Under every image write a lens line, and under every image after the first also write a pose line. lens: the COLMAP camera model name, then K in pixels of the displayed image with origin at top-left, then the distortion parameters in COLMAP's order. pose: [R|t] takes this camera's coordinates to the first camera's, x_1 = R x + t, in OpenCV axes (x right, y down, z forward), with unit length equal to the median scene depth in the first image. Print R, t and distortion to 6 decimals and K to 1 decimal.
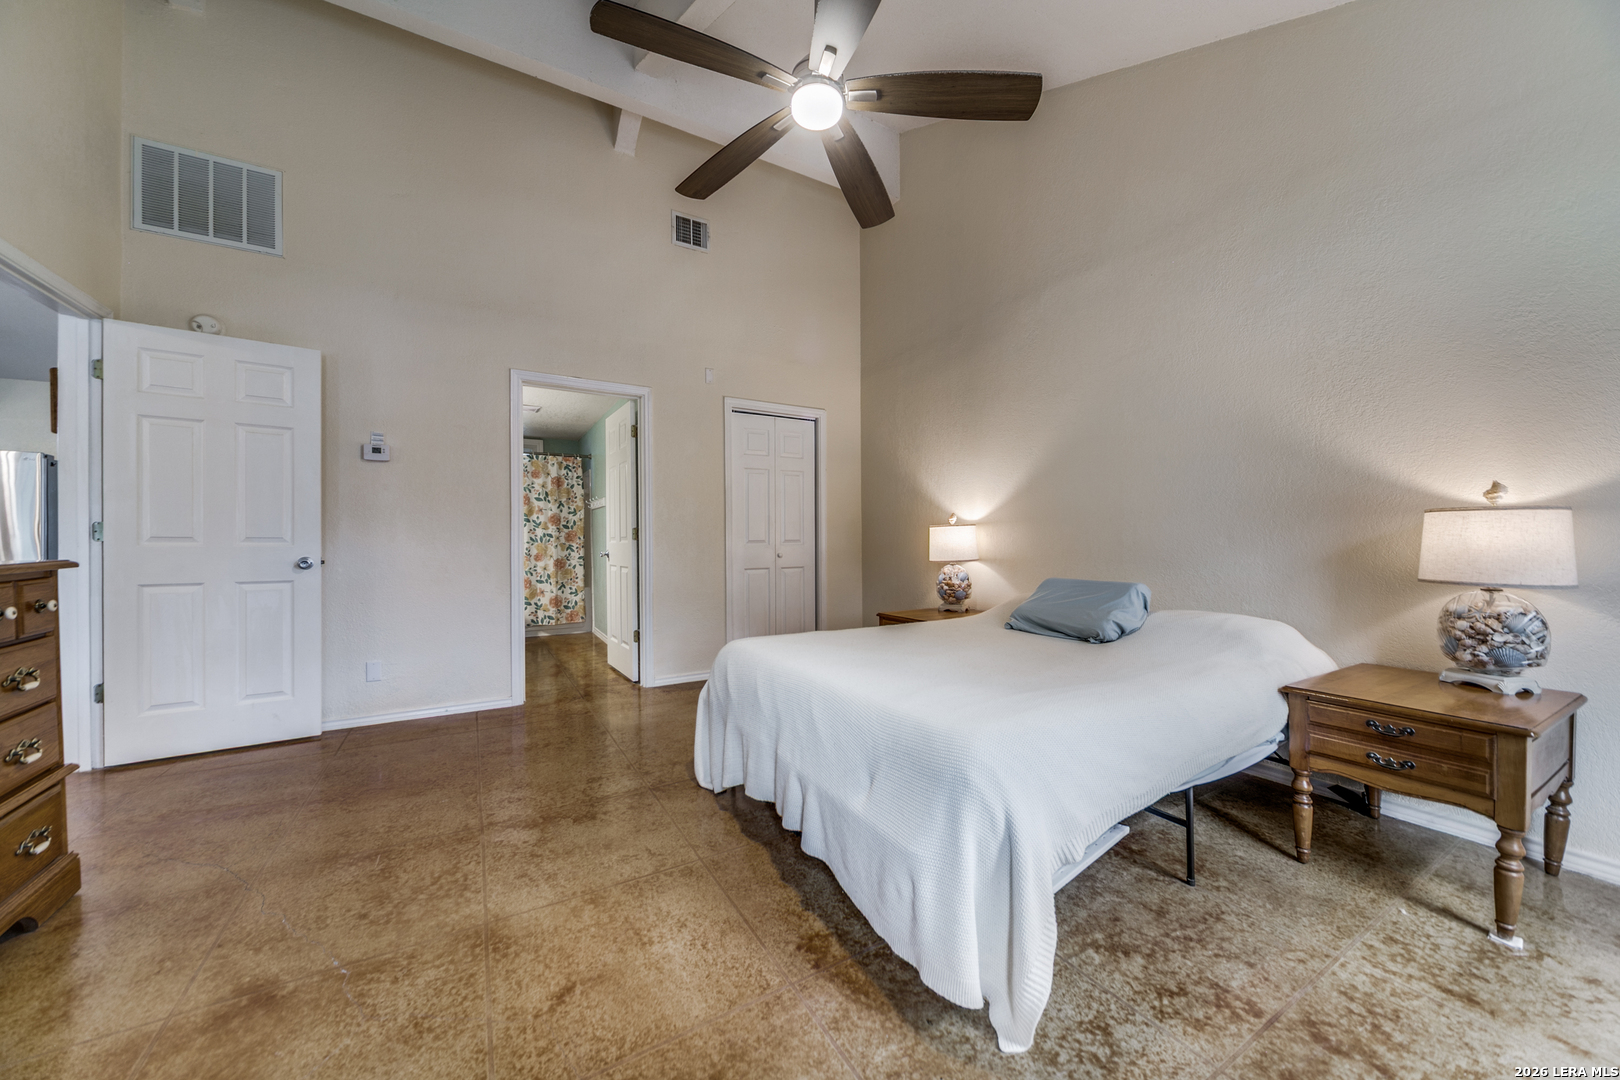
lens RADIAL K [[624.4, 0, 810.0], [0, 624.4, 540.0], [0, 0, 1]] dist [-0.002148, -0.000302]
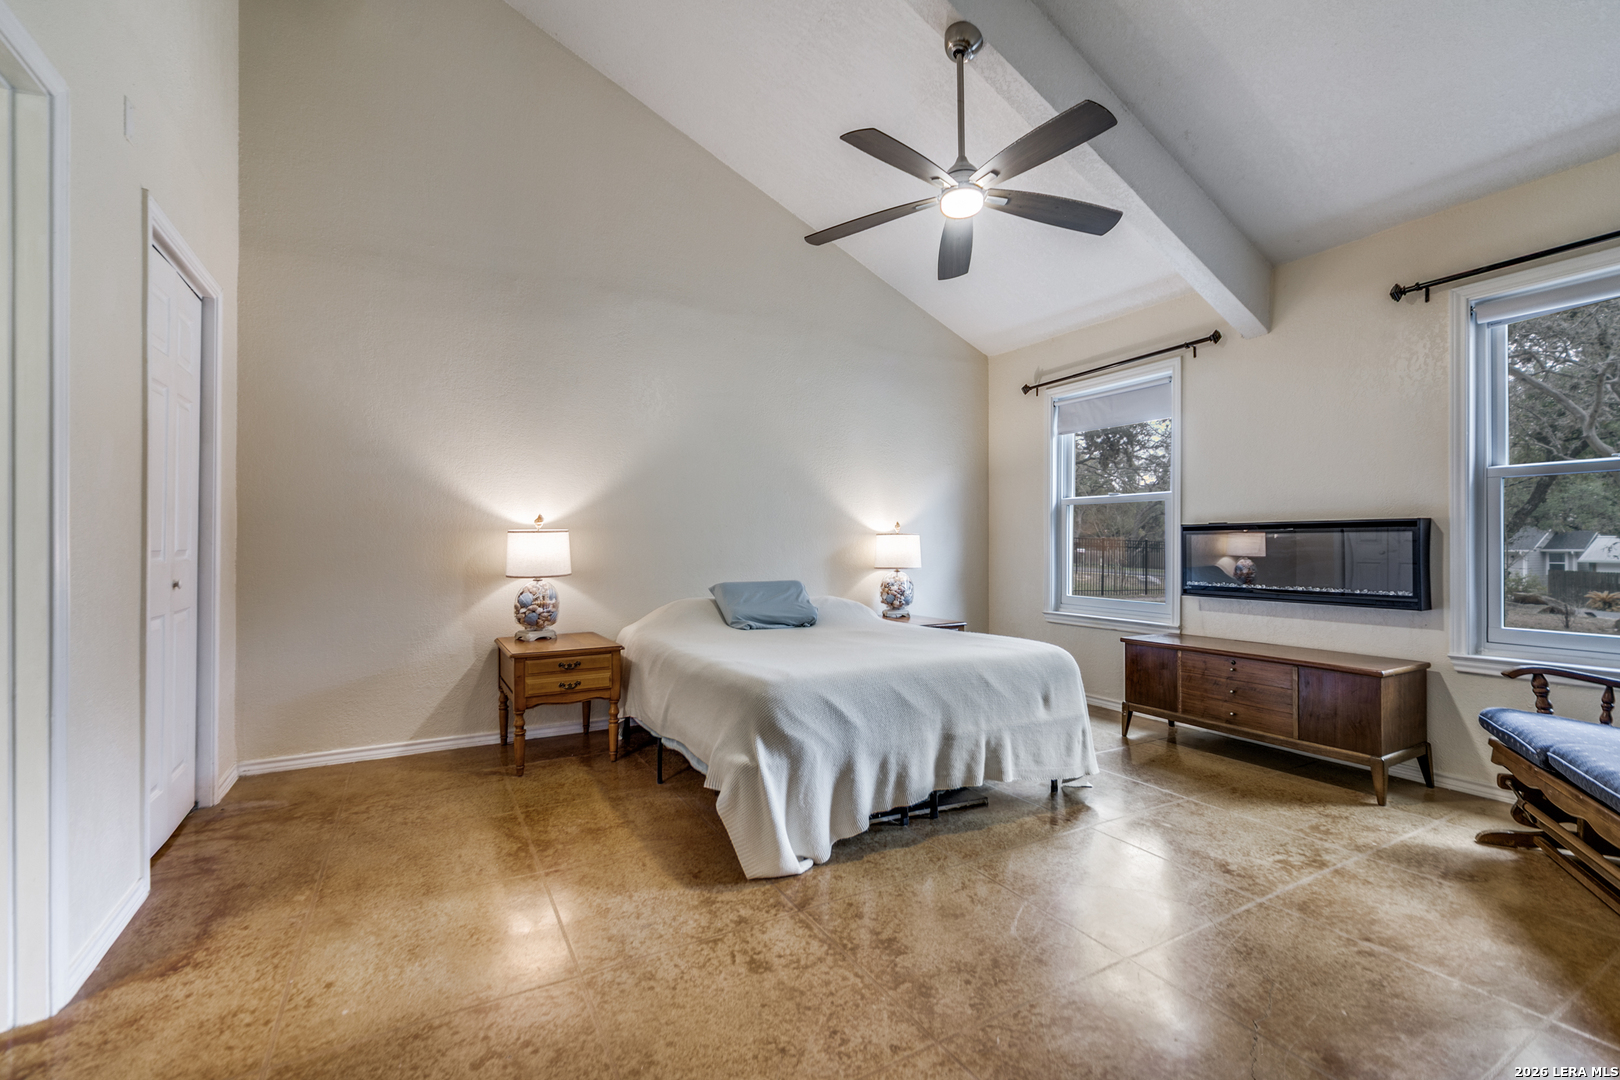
lens RADIAL K [[764.3, 0, 810.0], [0, 764.3, 540.0], [0, 0, 1]] dist [-0.002290, 0.000210]
pose [[-0.060300, 0.008264, 0.998146, -1.360019], [0.005876, 0.999951, -0.007924, -0.006404], [-0.998163, 0.005388, -0.060345, 1.277178]]
